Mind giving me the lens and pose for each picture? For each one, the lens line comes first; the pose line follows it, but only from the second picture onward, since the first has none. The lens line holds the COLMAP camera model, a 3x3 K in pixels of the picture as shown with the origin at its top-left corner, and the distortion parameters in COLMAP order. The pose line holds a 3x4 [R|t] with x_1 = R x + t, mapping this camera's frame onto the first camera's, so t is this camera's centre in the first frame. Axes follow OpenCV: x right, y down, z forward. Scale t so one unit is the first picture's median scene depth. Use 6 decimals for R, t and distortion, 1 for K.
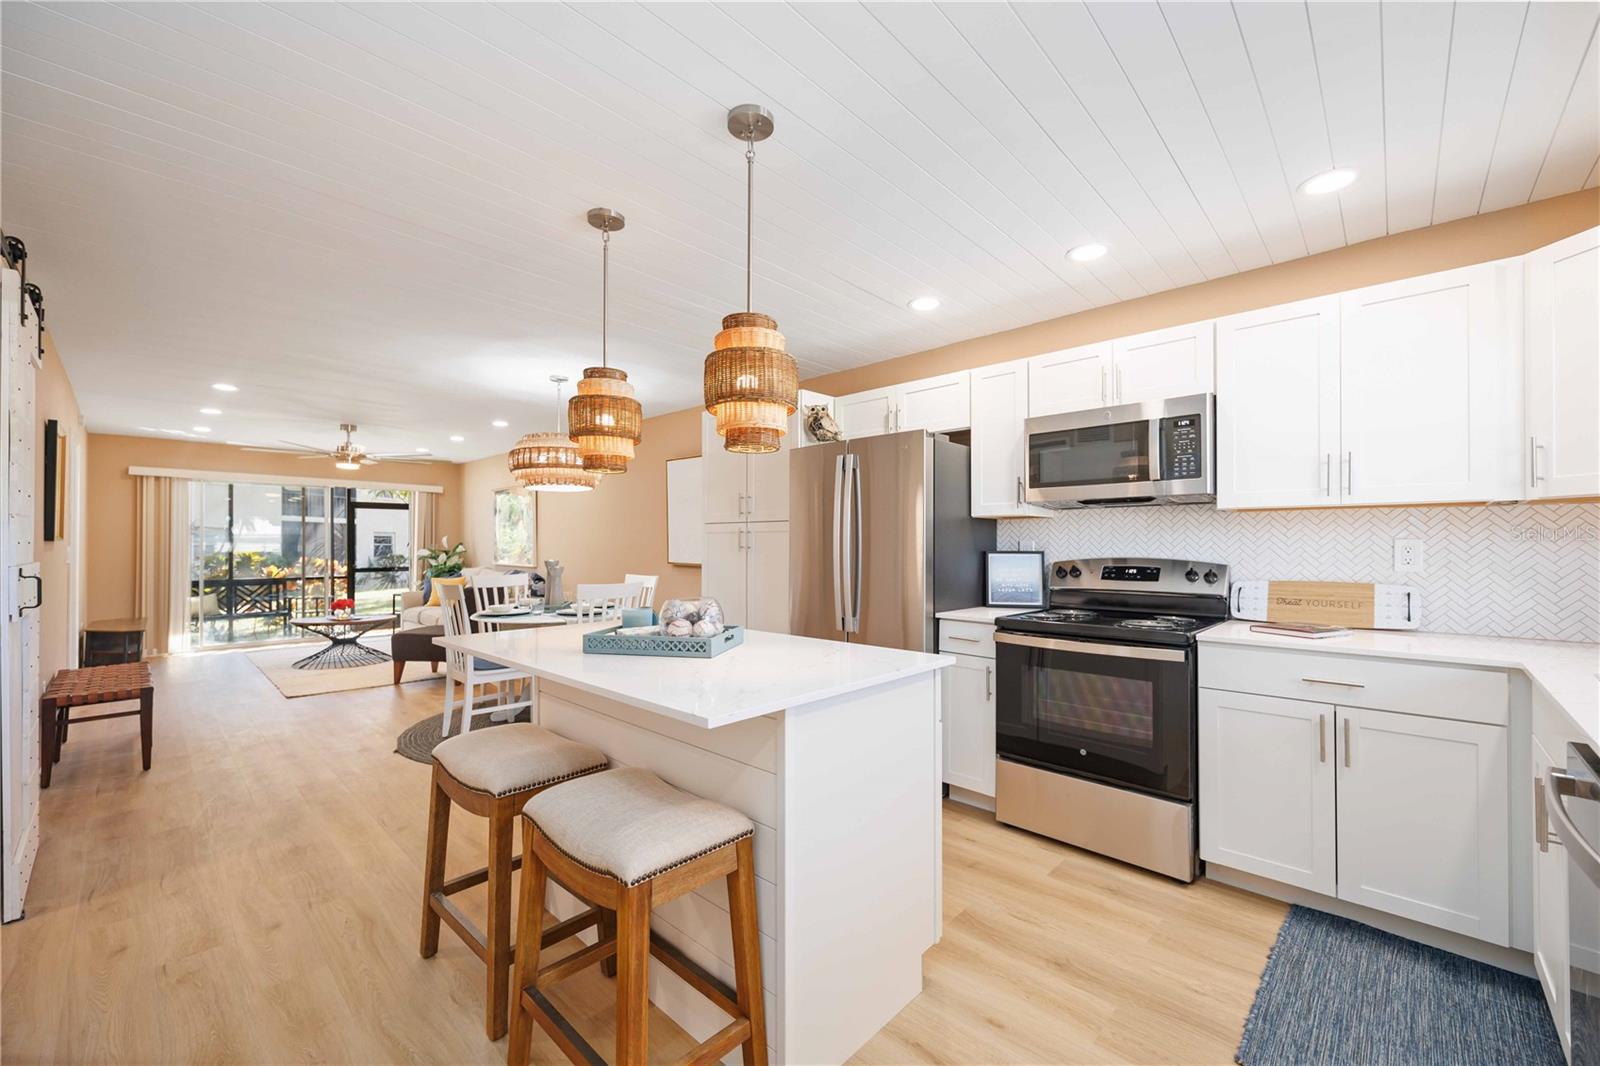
lens RADIAL K [[640.1, 0, 801.3], [0, 640.1, 541.5], [0, 0, 1]] dist [-0.002525, -0.000271]
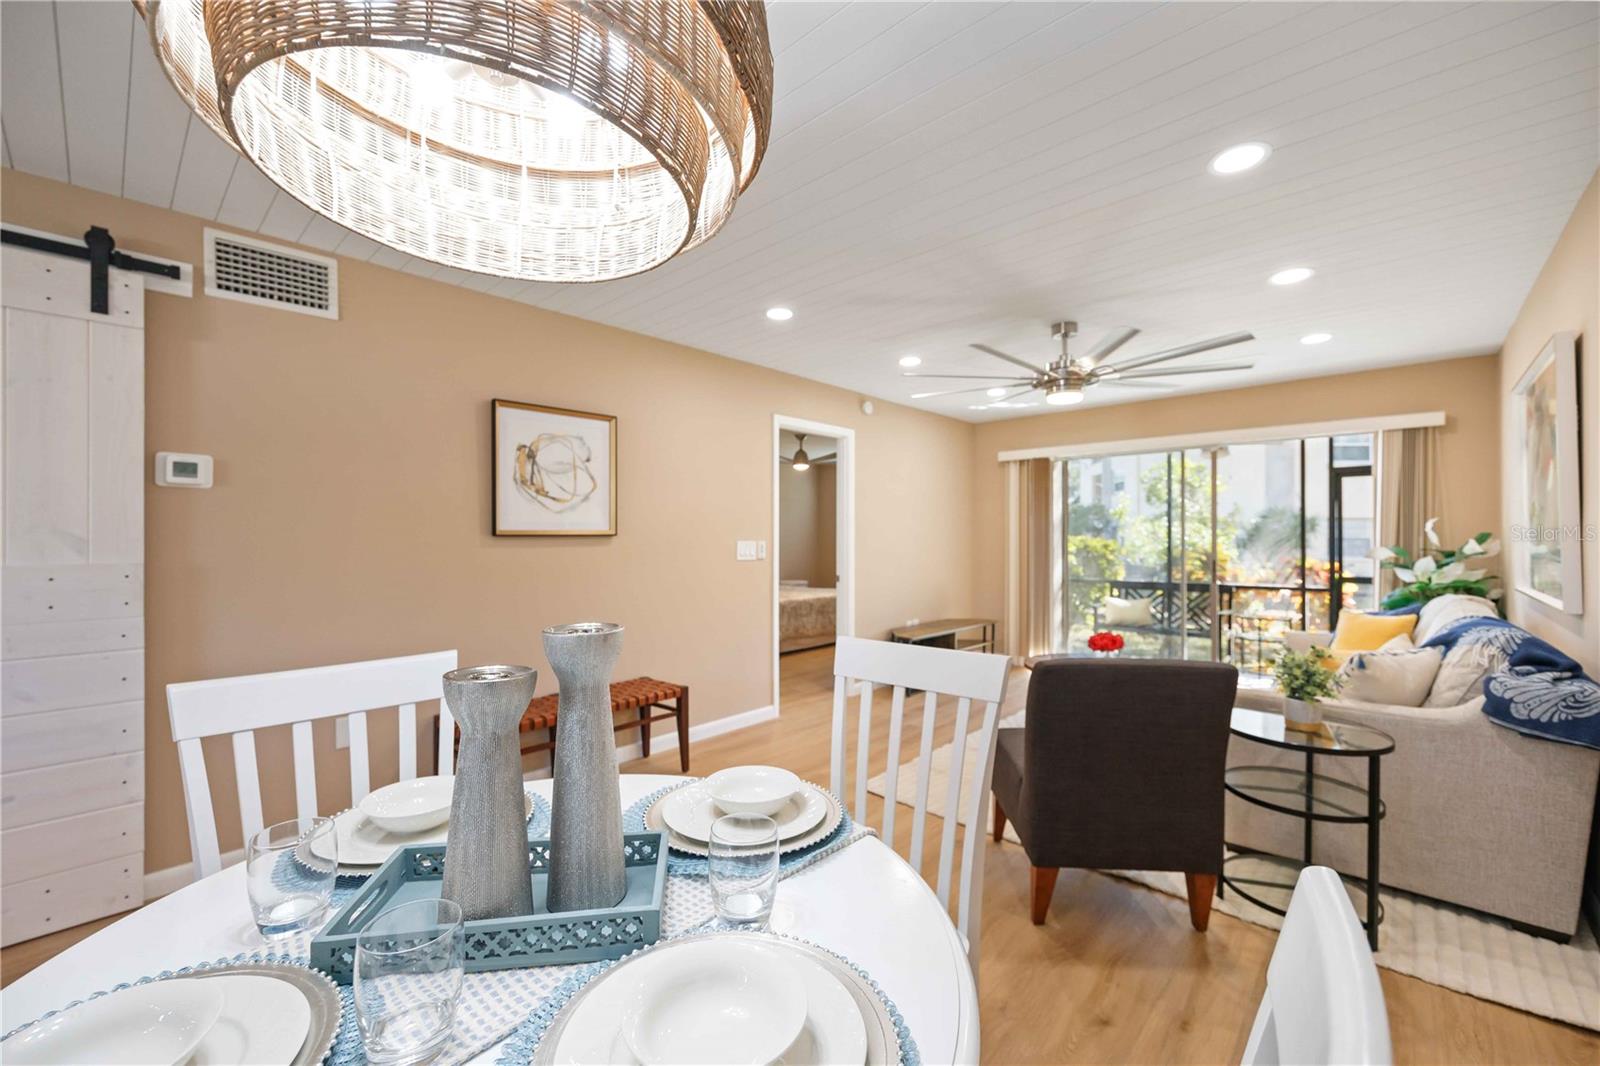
lens RADIAL K [[640.1, 0, 796.7], [0, 640.1, 537.9], [0, 0, 1]] dist [-0.001997, -0.000242]
pose [[0.005503, -0.001461, -0.999984, -0.307930], [0.007661, 0.999970, -0.001419, 0.007444], [0.999956, -0.007653, 0.005514, 1.545027]]
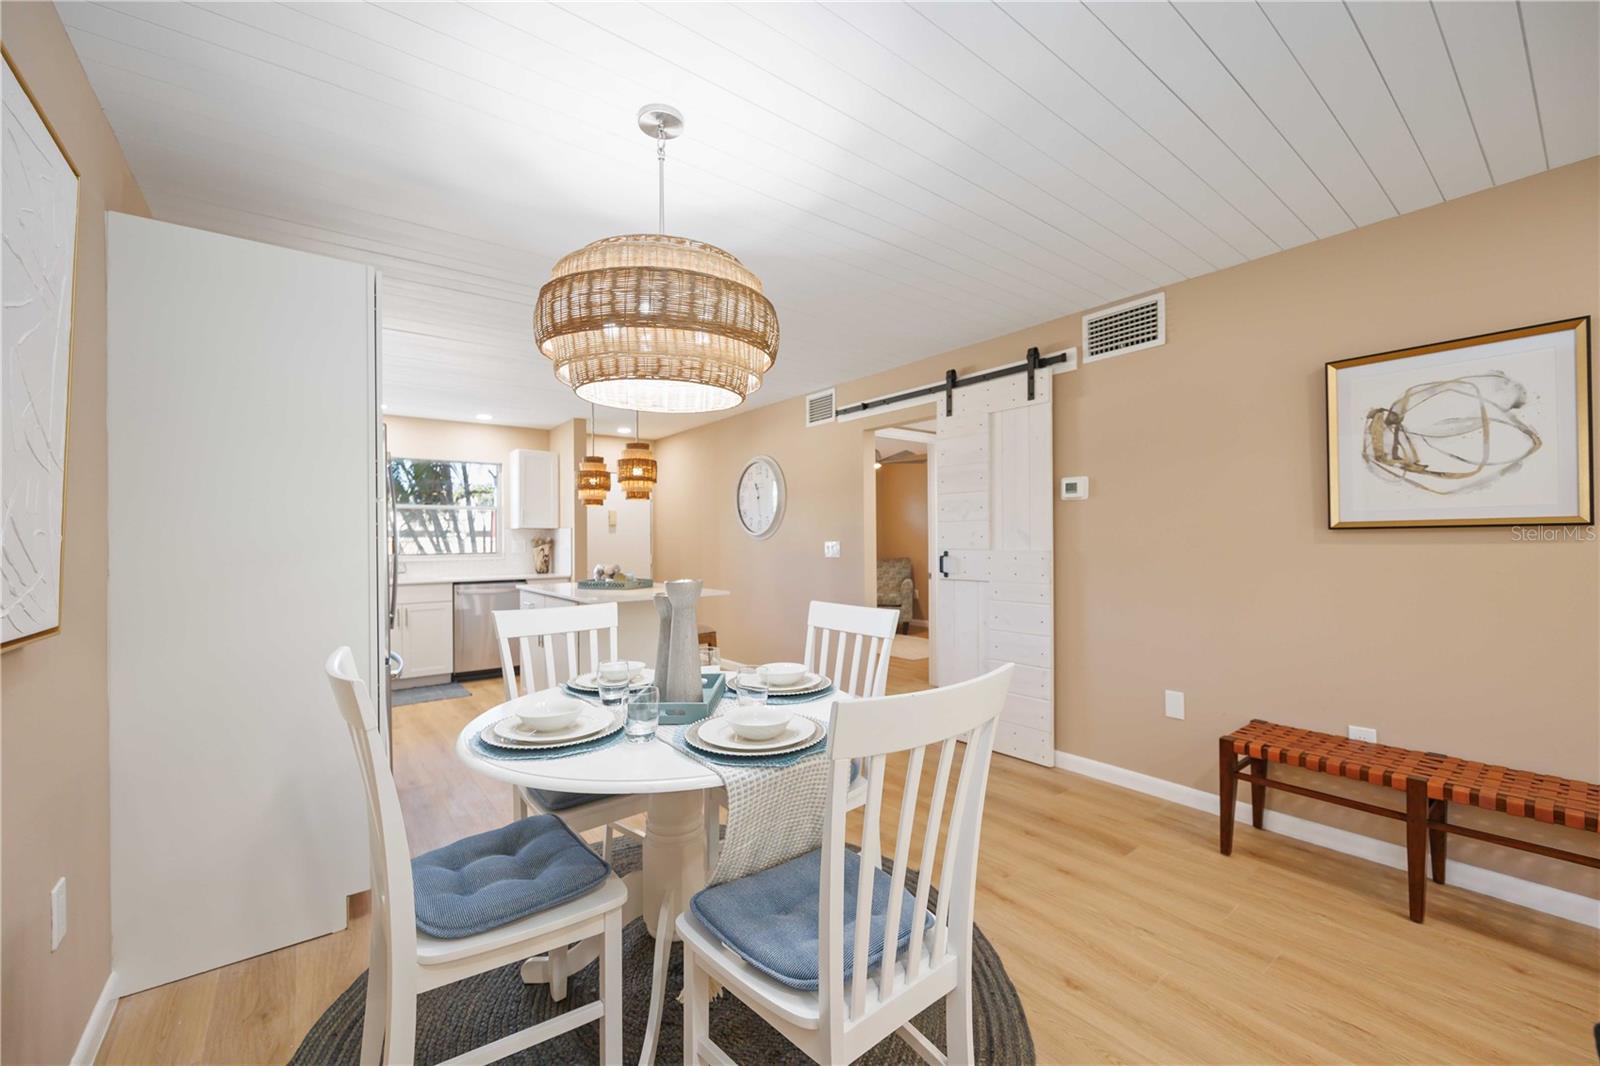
lens RADIAL K [[633.8, 0, 797.1], [0, 633.8, 537.8], [0, 0, 1]] dist [-0.005881, 0.000060]
pose [[-0.988963, 0.009139, 0.147883, -0.739649], [0.008000, 0.999934, -0.008296, 0.011341], [-0.147949, -0.007021, -0.988970, 1.970168]]
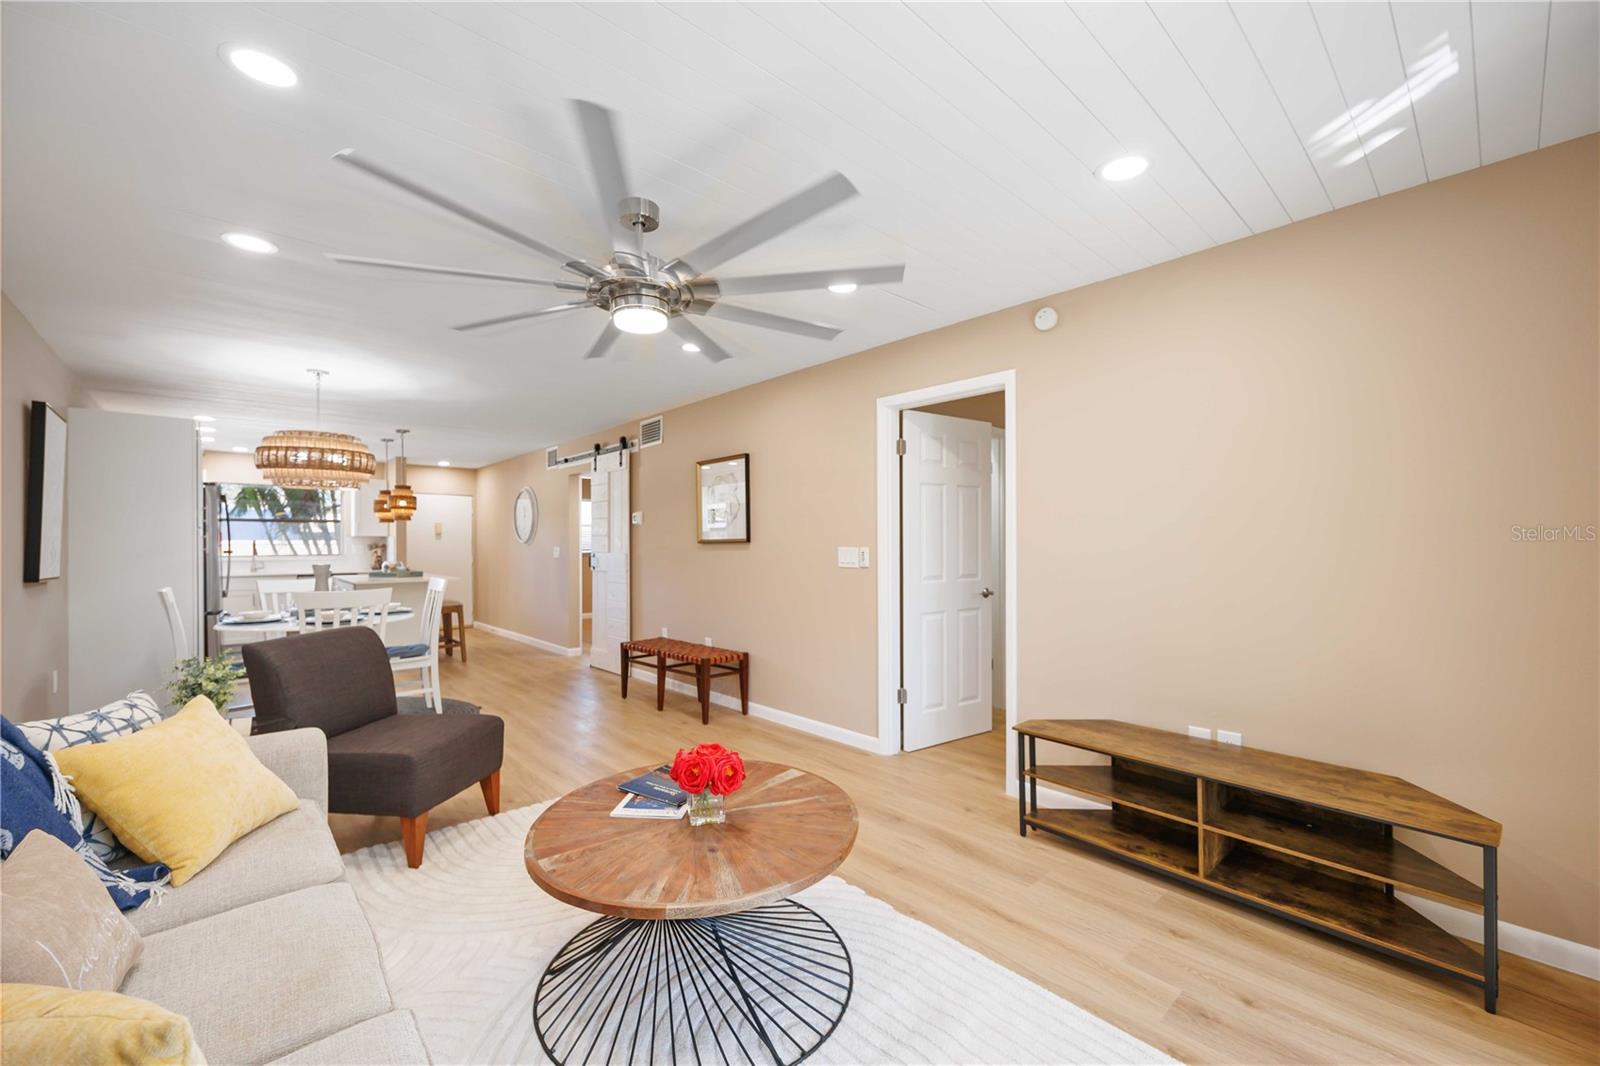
lens RADIAL K [[645.3, 0, 798.7], [0, 645.3, 537.3], [0, 0, 1]] dist [0.000267, 0.000122]
pose [[-0.997219, 0.005290, 0.074338, -1.662776], [0.004284, 0.999897, -0.013691, 0.008694], [-0.074403, -0.013335, -0.997139, 2.729679]]
